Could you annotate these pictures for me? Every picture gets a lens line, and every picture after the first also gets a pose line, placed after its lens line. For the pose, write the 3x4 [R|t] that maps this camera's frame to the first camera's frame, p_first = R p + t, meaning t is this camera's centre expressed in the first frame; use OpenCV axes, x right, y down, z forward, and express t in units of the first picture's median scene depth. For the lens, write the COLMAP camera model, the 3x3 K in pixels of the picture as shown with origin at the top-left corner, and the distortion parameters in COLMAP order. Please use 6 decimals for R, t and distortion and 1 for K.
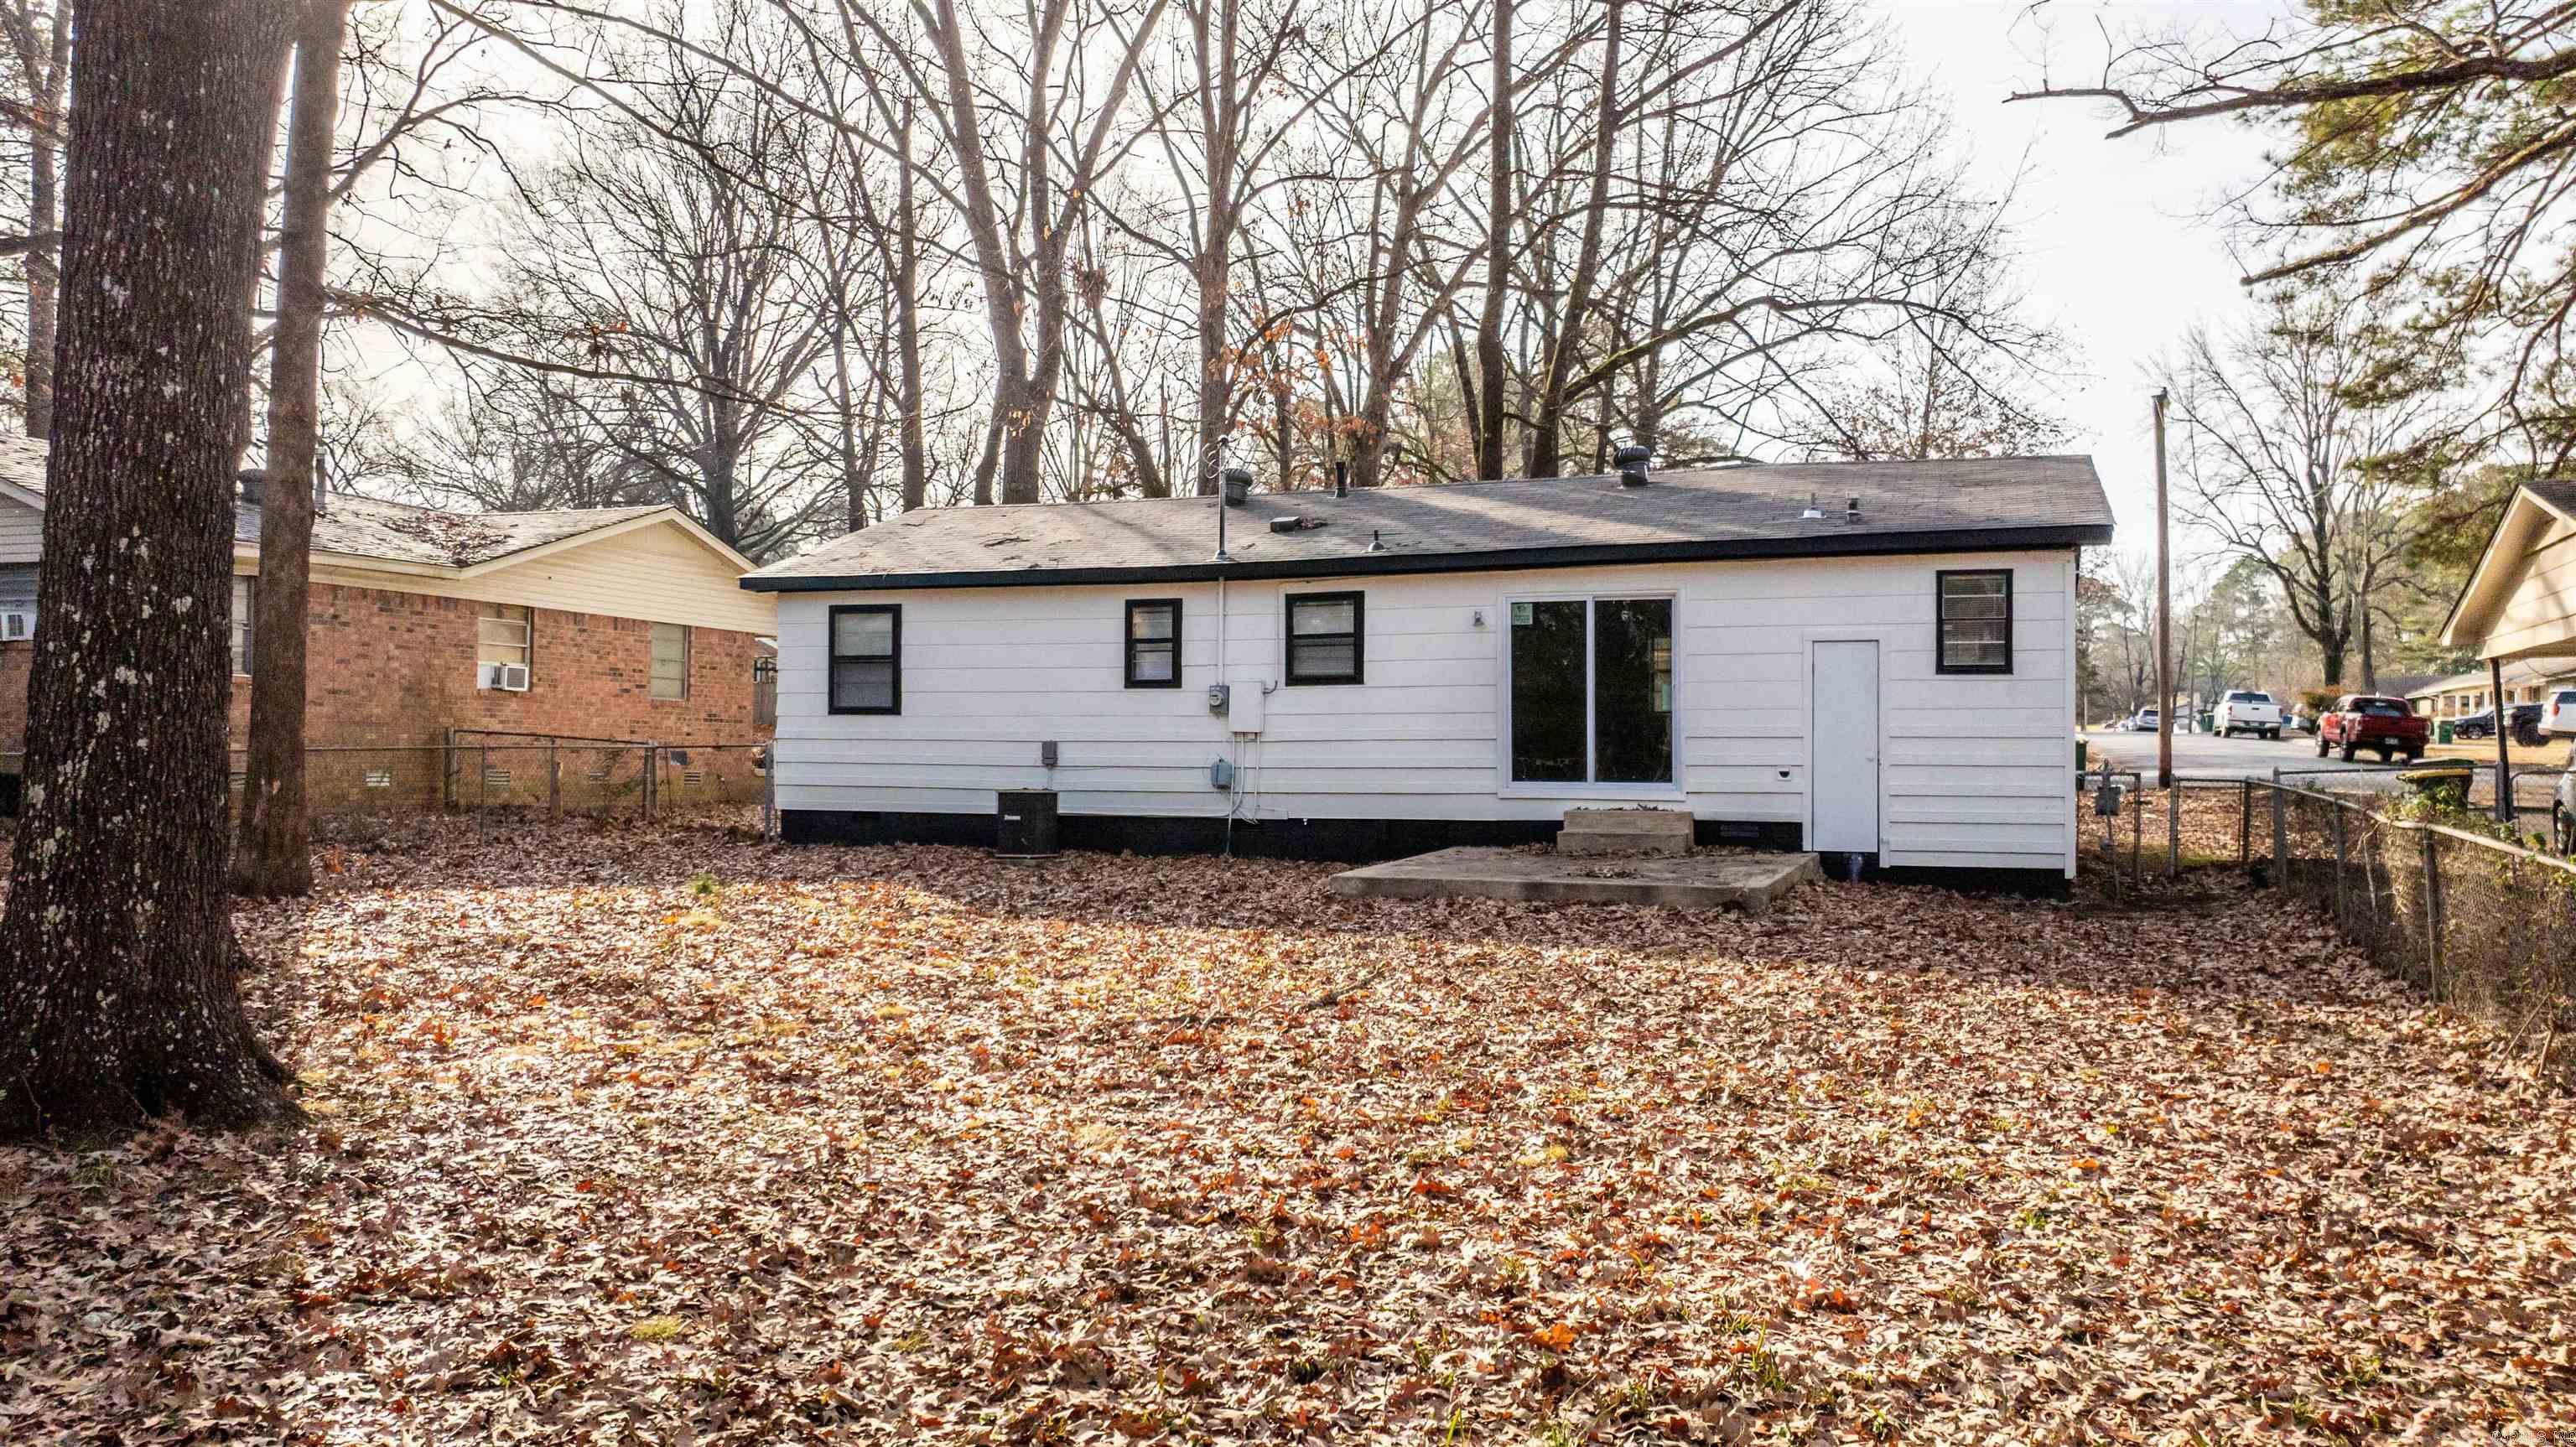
lens RADIAL K [[1877.3, 0, 1293.4], [0, 1877.3, 722.5], [0, 0, 1]] dist [-0.004884, 0.008608]
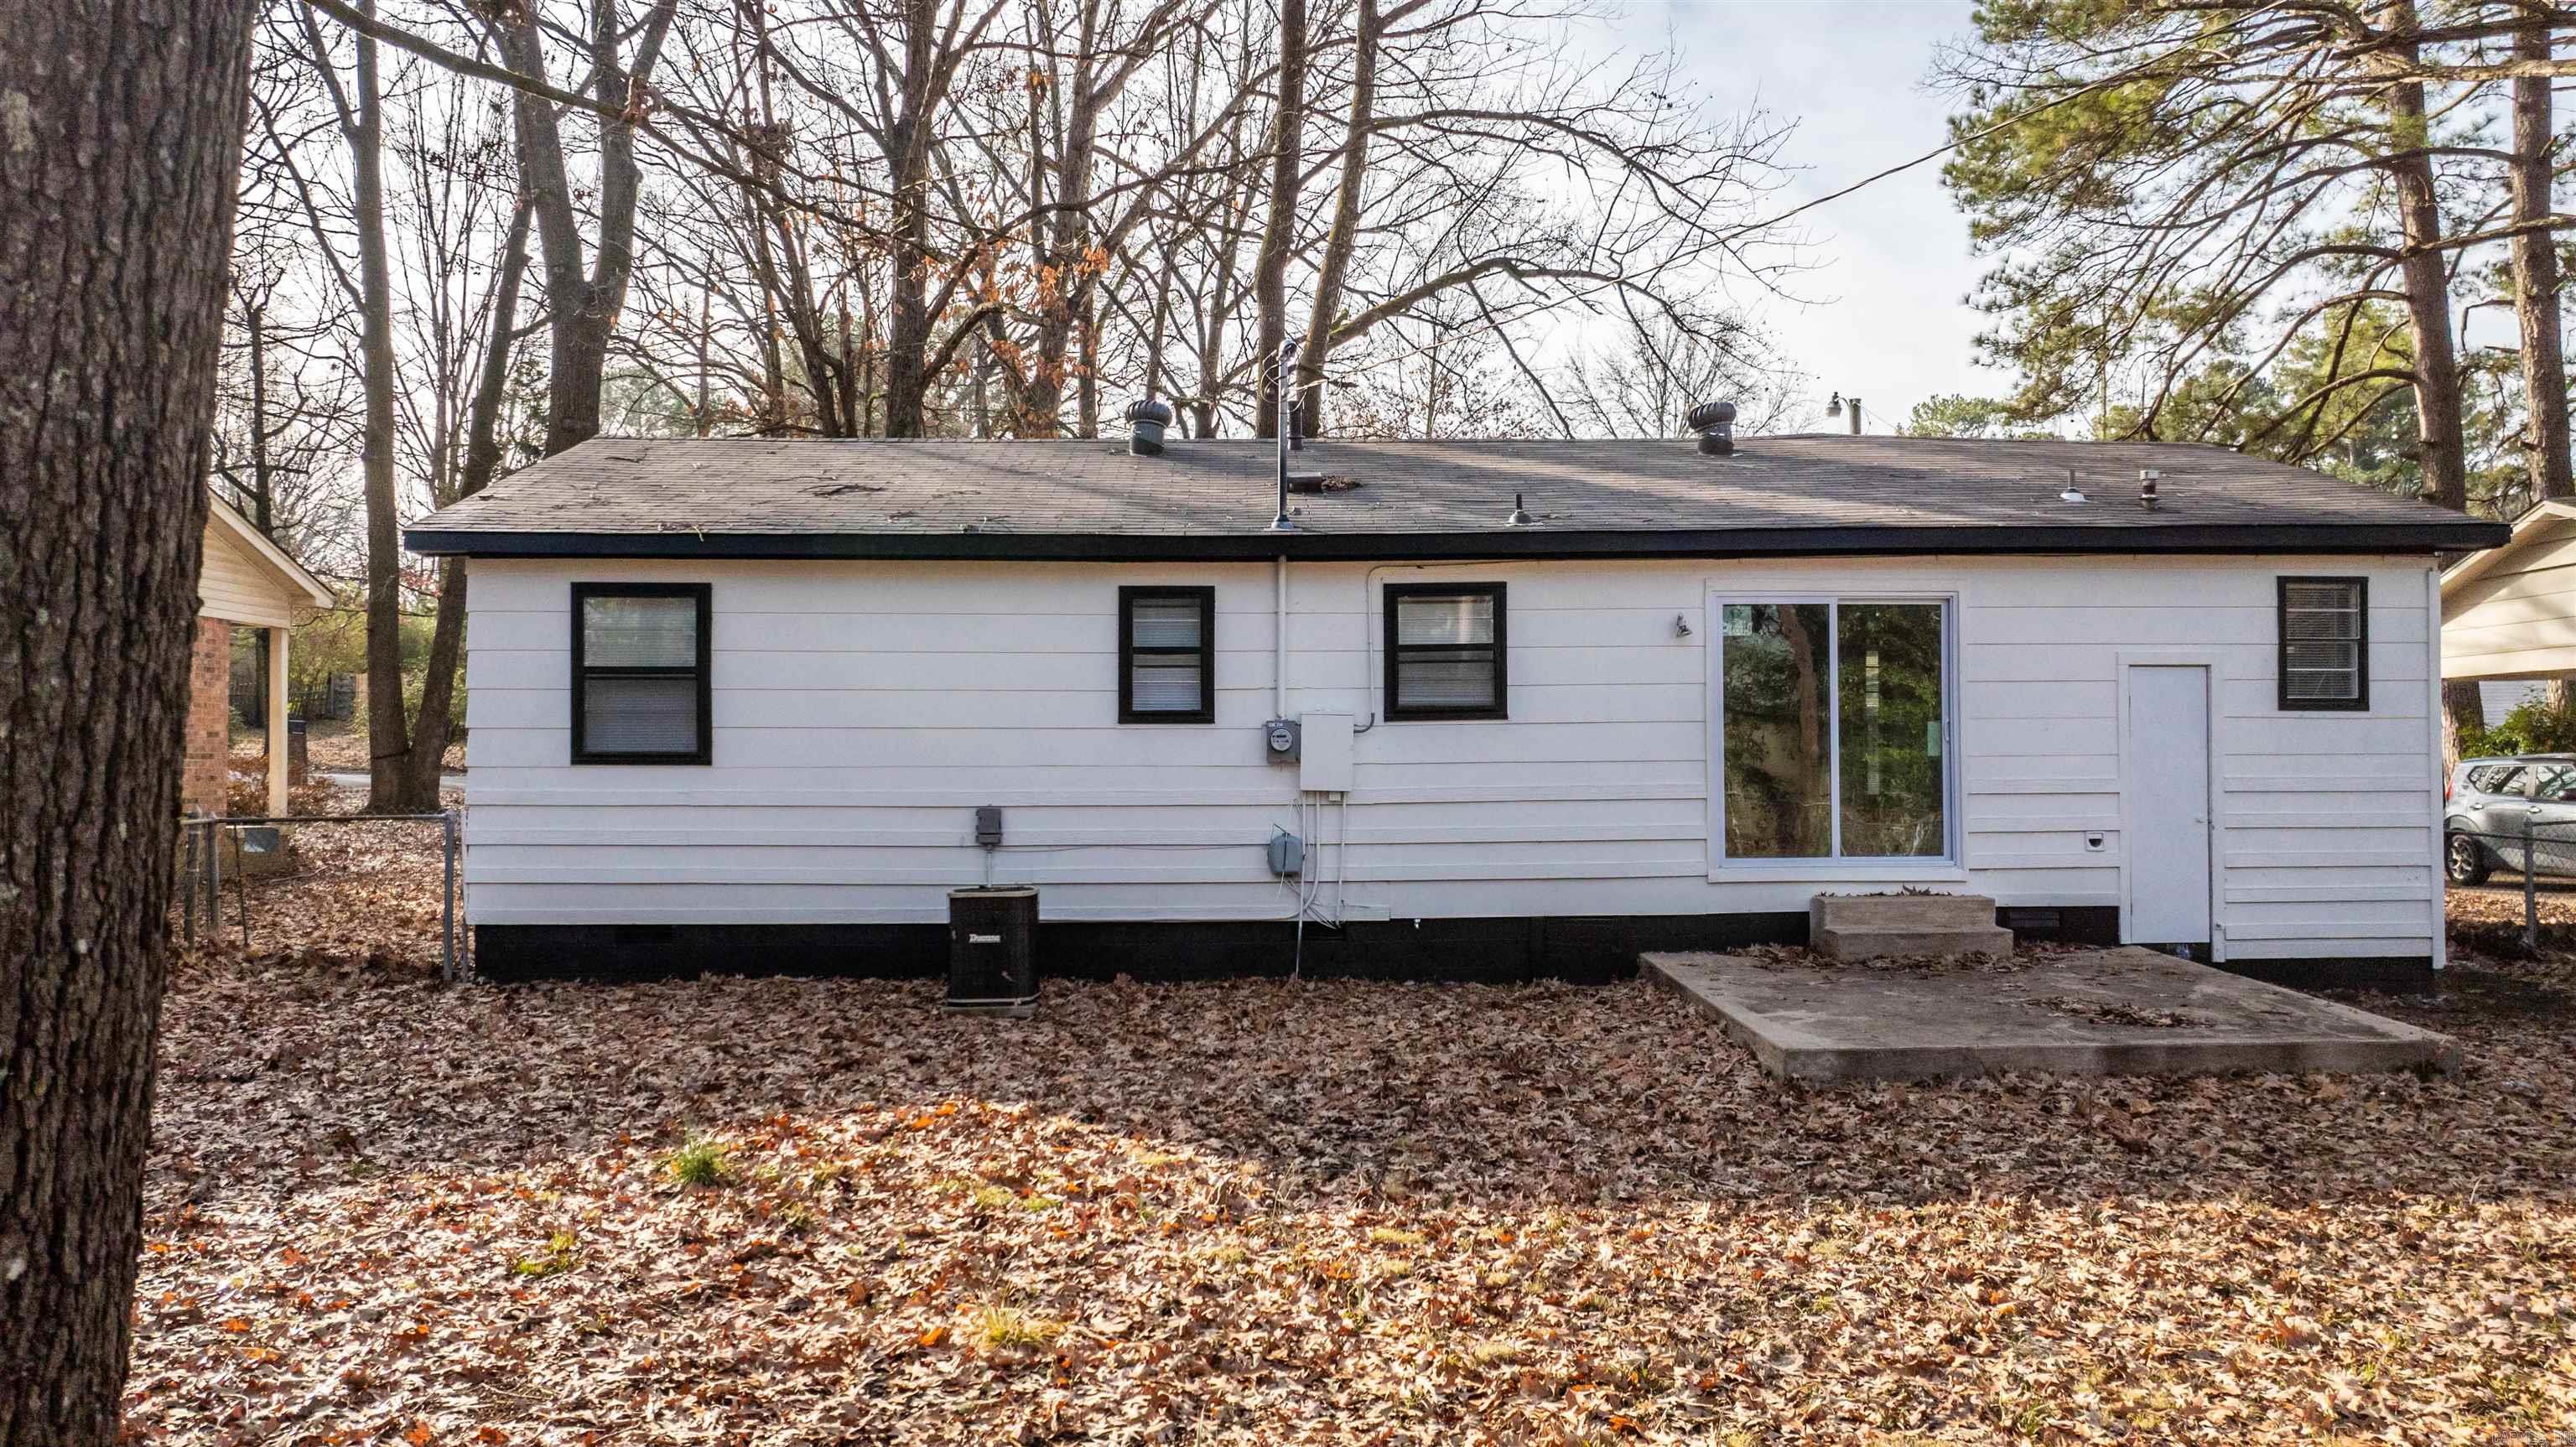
lens RADIAL K [[1877.3, 0, 1293.3], [0, 1877.3, 726.6], [0, 0, 1]] dist [-0.004884, 0.008608]
pose [[0.921963, -0.001707, 0.387274, -0.296817], [0.001679, 0.999999, 0.000408, -0.018044], [-0.387274, 0.000274, 0.921964, 0.399441]]
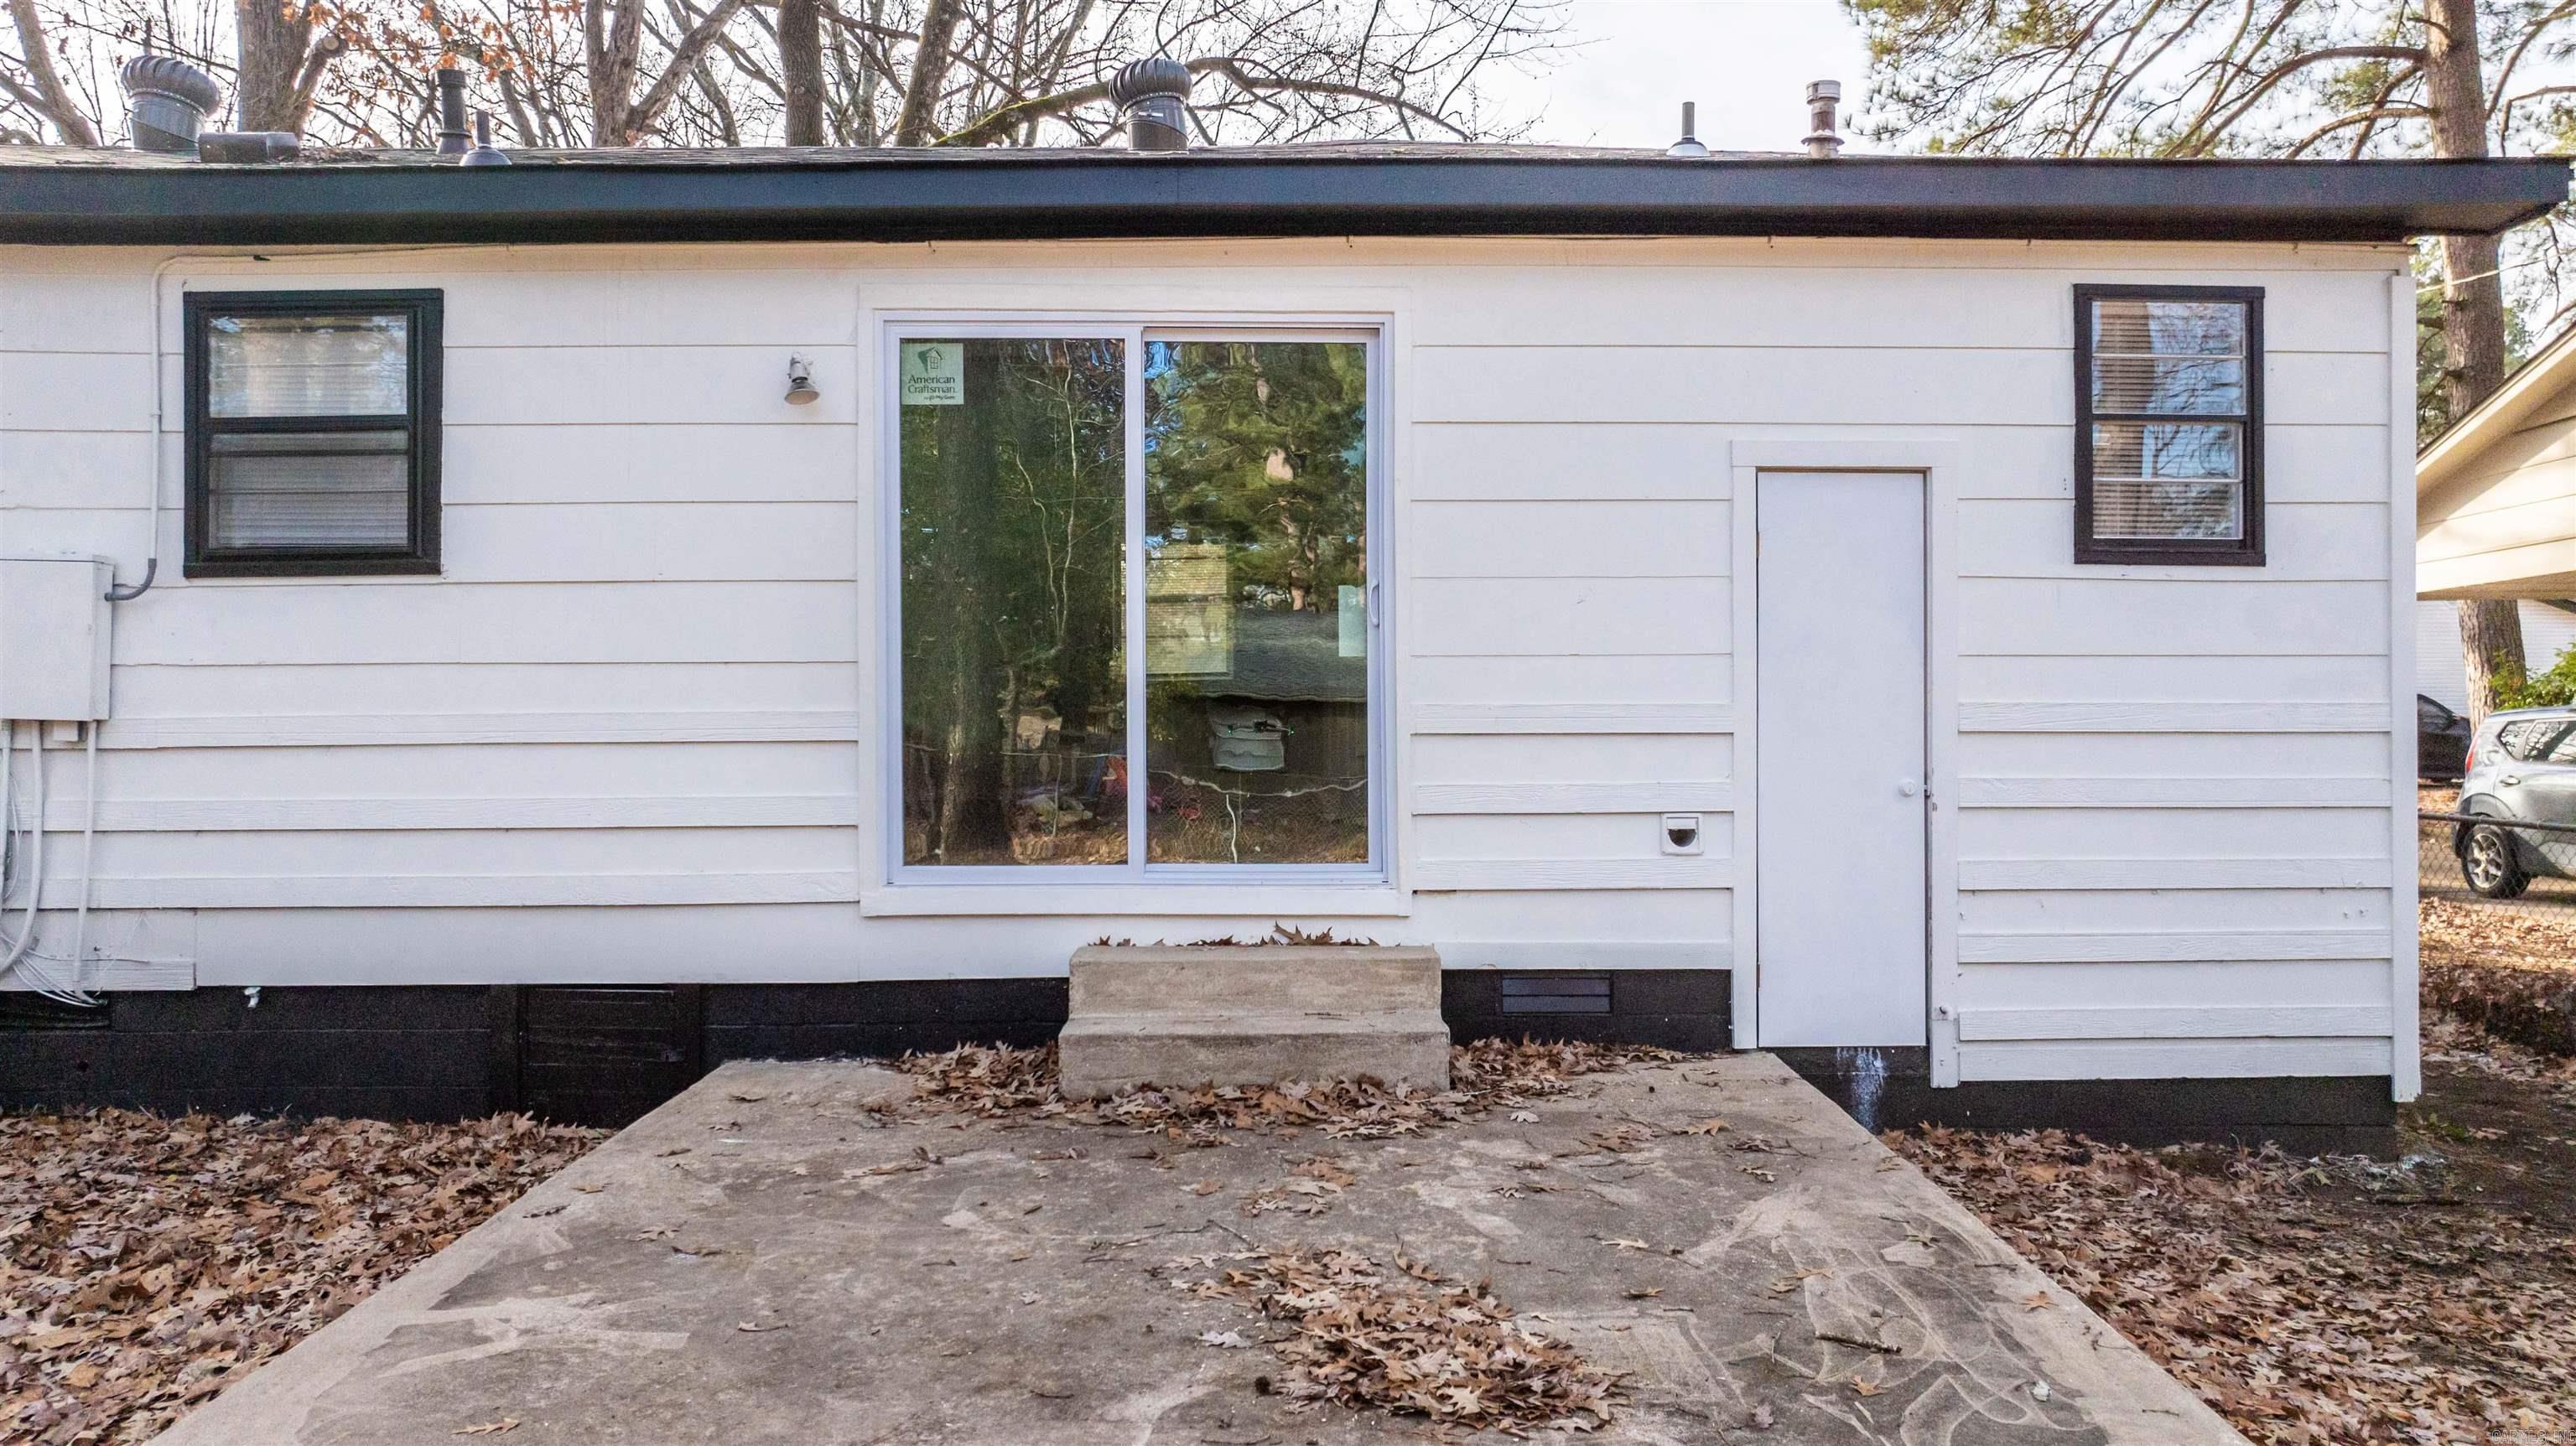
lens RADIAL K [[1877.2, 0, 1279.2], [0, 1877.2, 727.1], [0, 0, 1]] dist [-0.004884, 0.008608]
pose [[0.931202, -0.001987, 0.364498, 0.054243], [-0.002008, 0.999942, 0.010581, 0.002640], [-0.364498, -0.010585, 0.931144, 0.638255]]
